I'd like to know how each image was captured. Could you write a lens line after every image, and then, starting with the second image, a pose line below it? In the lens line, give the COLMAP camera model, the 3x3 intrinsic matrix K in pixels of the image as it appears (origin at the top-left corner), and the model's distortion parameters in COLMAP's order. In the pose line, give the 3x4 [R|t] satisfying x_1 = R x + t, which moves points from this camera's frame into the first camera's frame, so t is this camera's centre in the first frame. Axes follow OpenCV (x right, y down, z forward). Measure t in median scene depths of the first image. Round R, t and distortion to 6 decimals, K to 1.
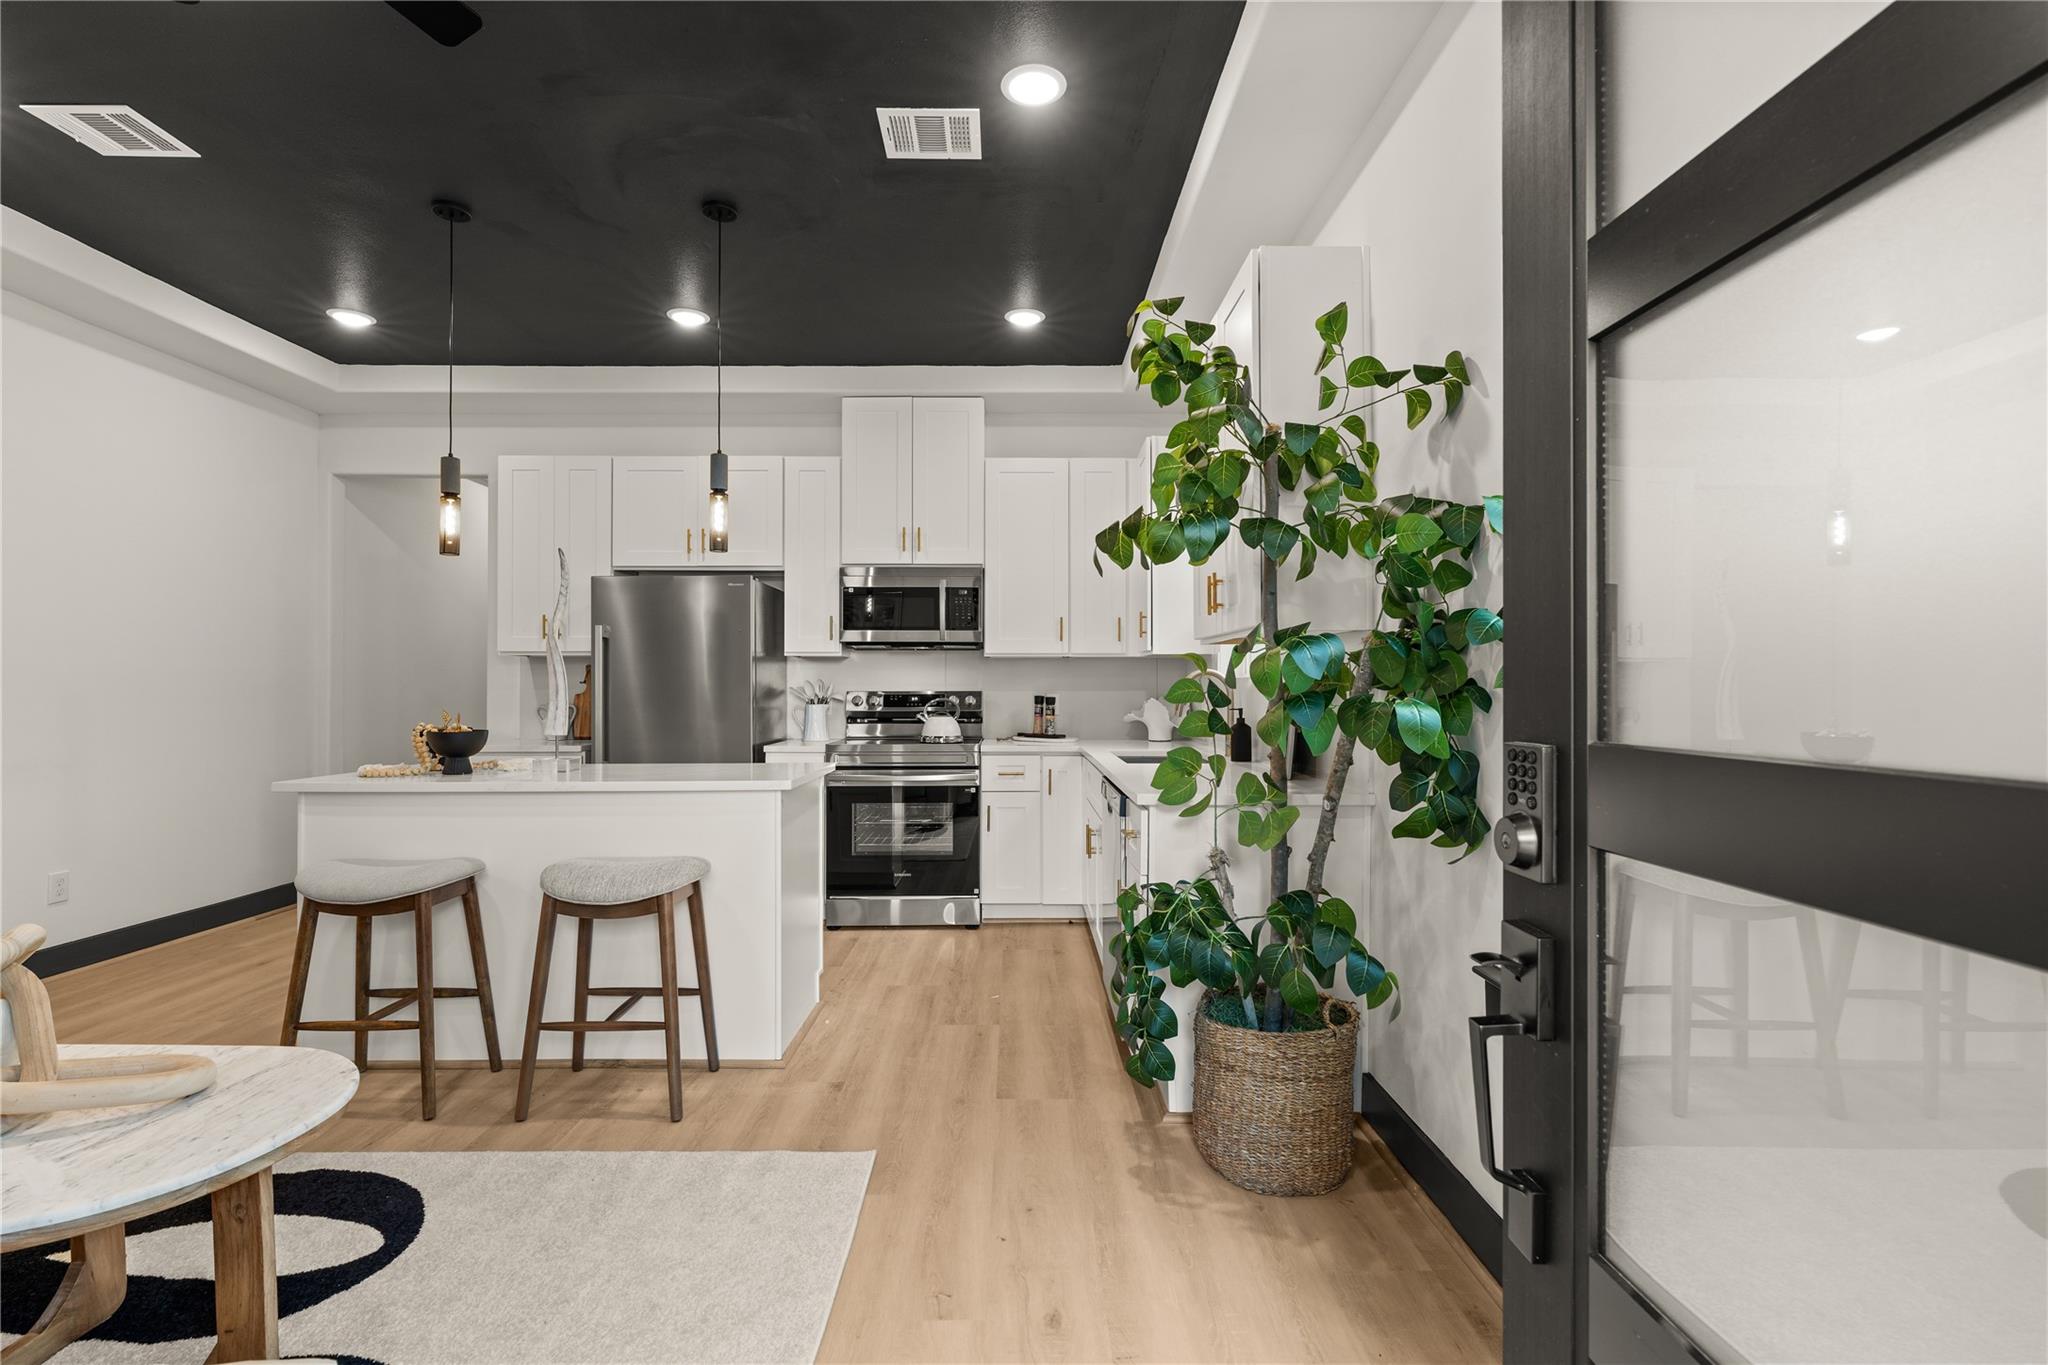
lens RADIAL K [[919.2, 0, 1024.1], [0, 919.2, 681.8], [0, 0, 1]] dist [-0.008169, 0.002126]
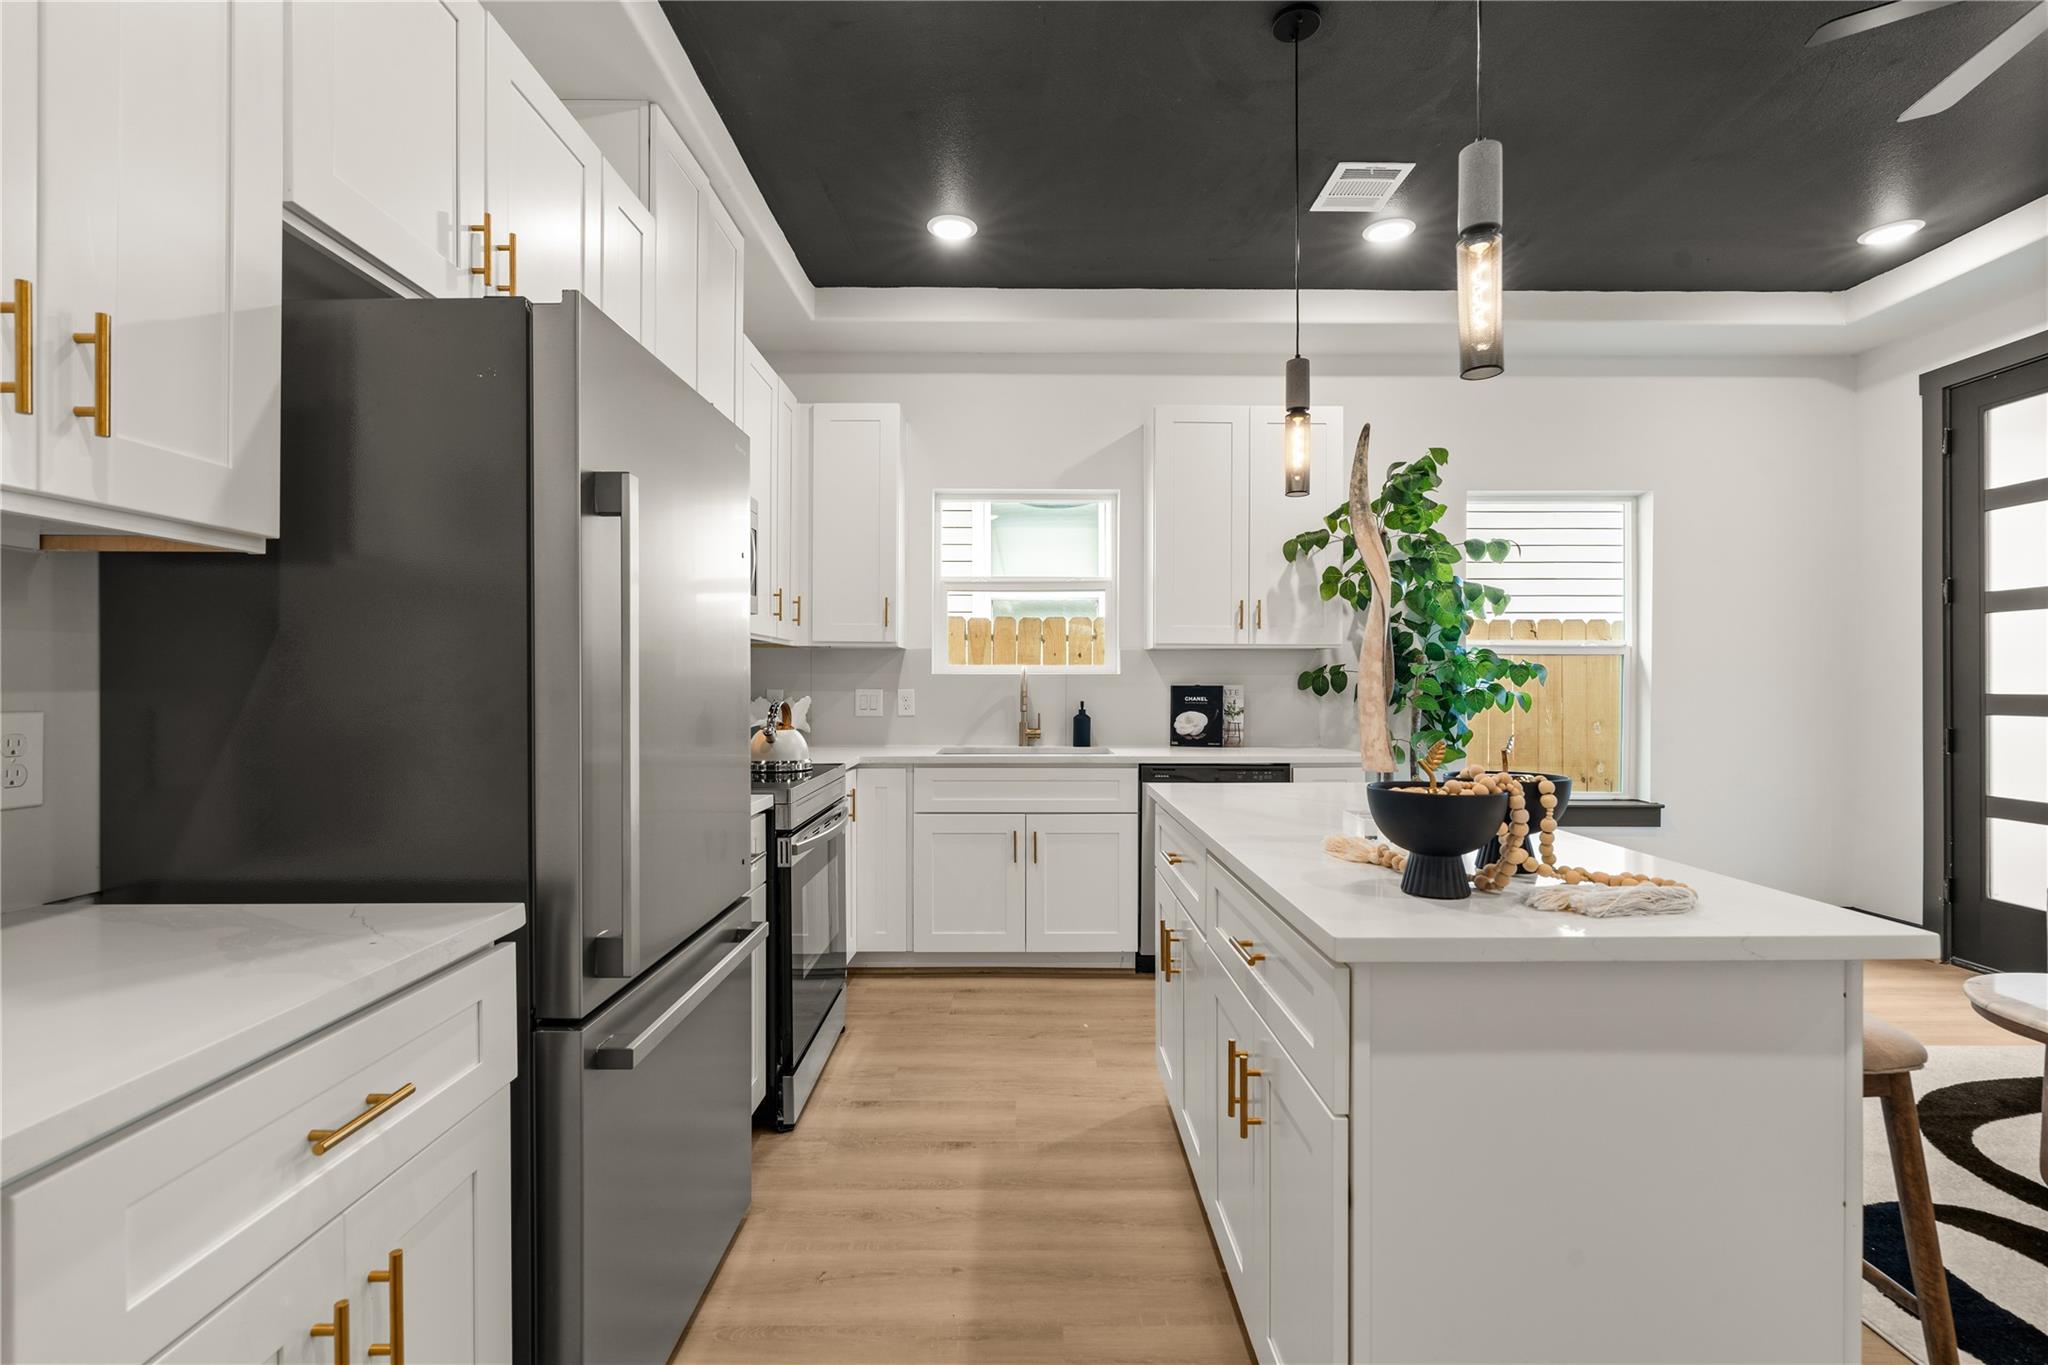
lens RADIAL K [[919.2, 0, 1024.1], [0, 919.2, 681.8], [0, 0, 1]] dist [-0.008169, 0.002126]
pose [[0.007913, 0.002036, 0.999967, -0.745408], [-0.005799, 0.999981, -0.001990, 0.005553], [-0.999952, -0.005783, 0.007924, 0.852307]]
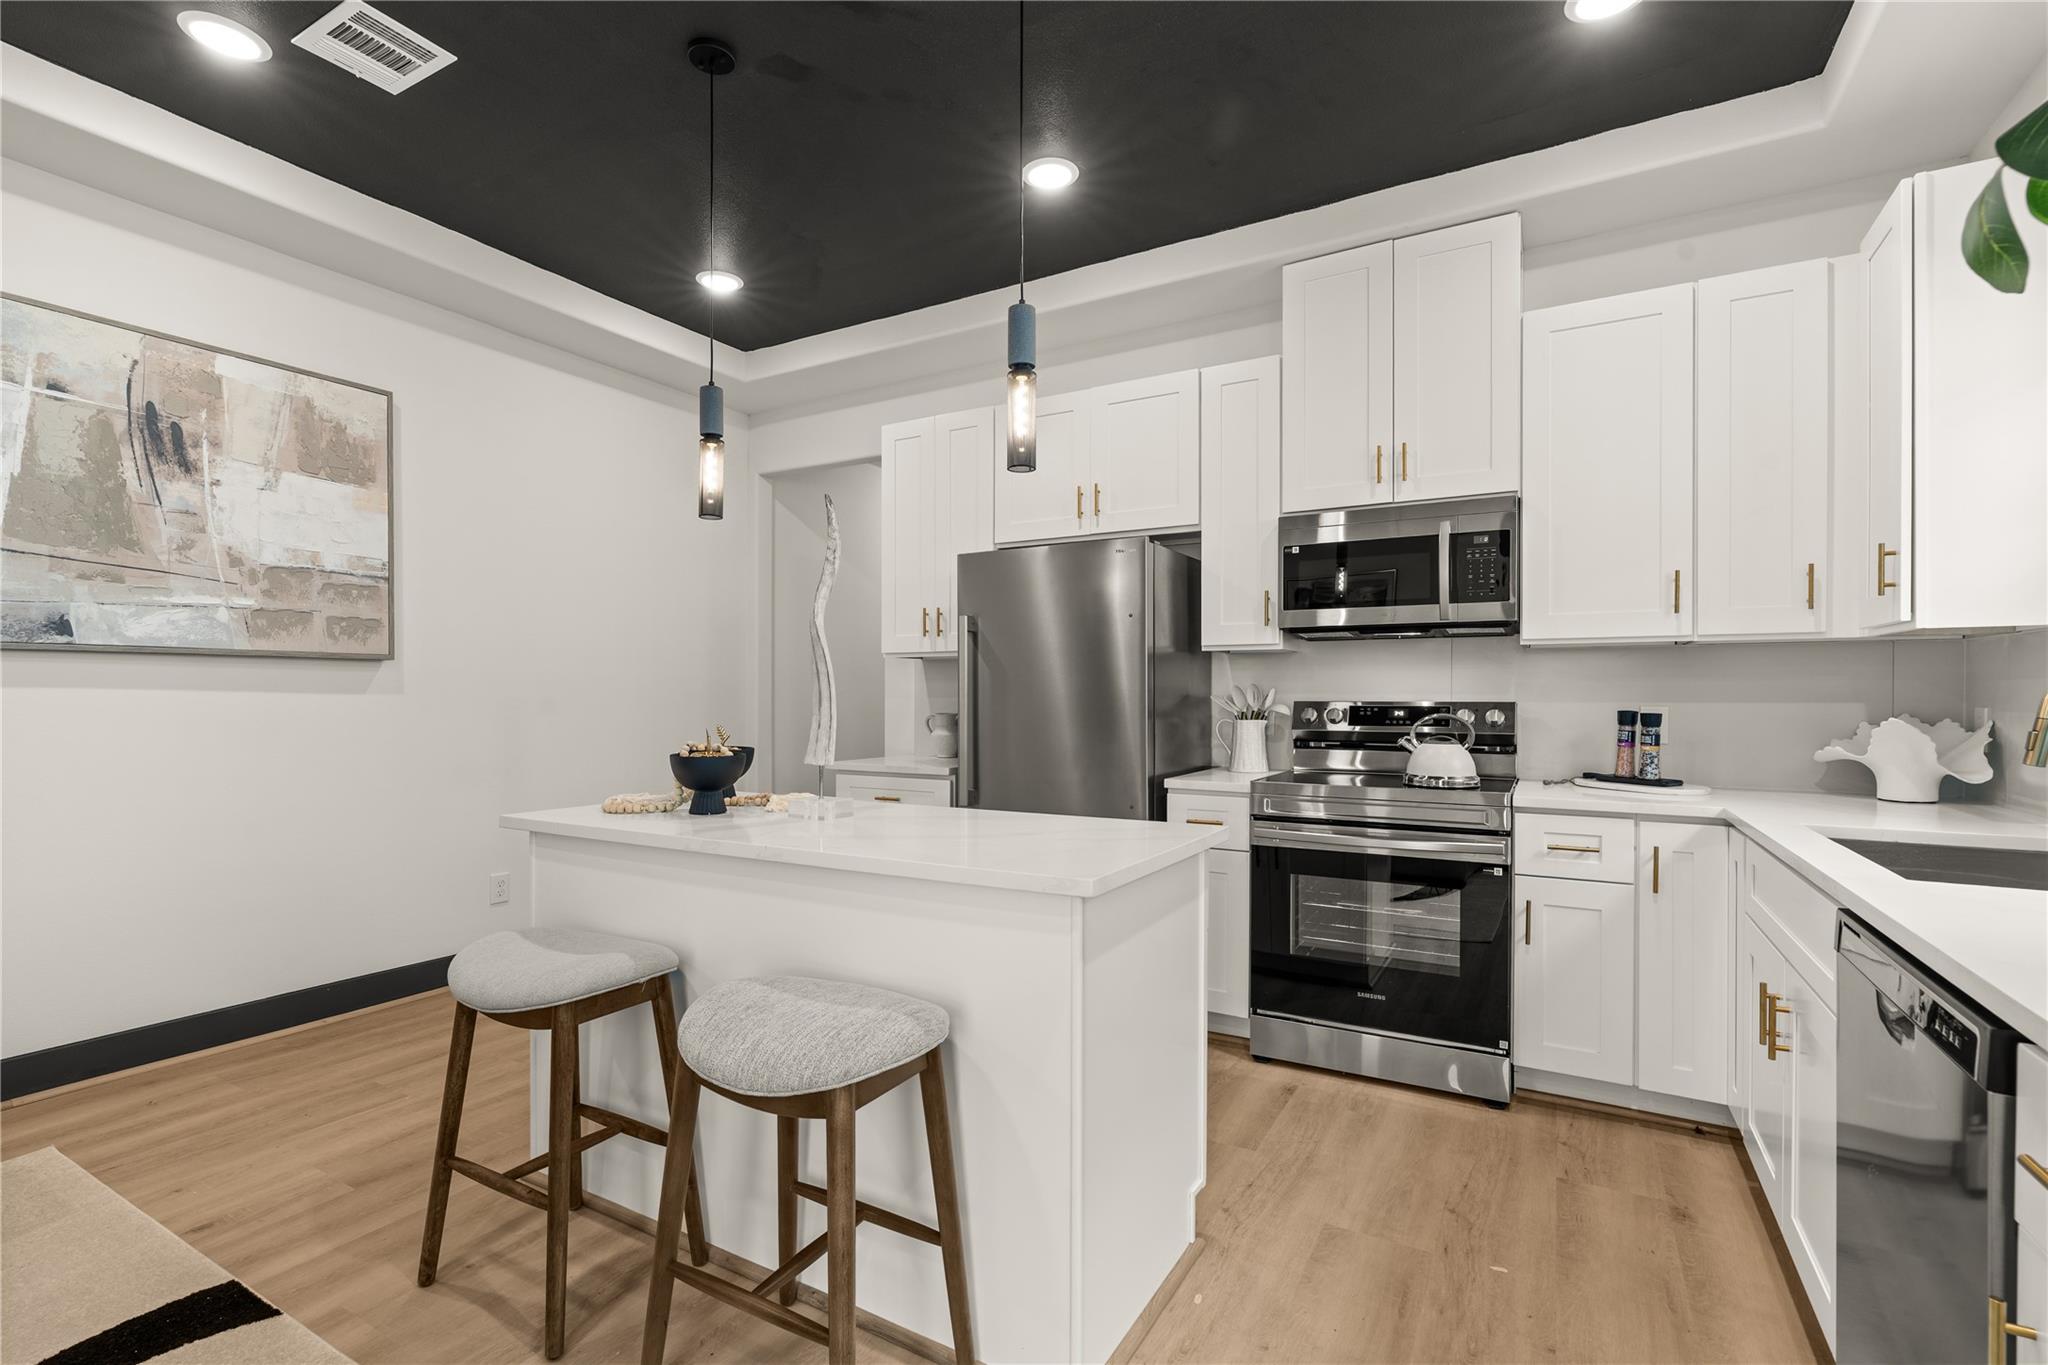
lens RADIAL K [[931.6, 0, 1019.9], [0, 931.6, 696.1], [0, 0, 1]] dist [-0.010927, 0.004937]
pose [[0.859428, 0.002642, -0.511251, -0.015070], [0.001398, 0.999971, 0.007517, 0.001088], [0.511255, -0.007175, 0.859399, 0.334738]]
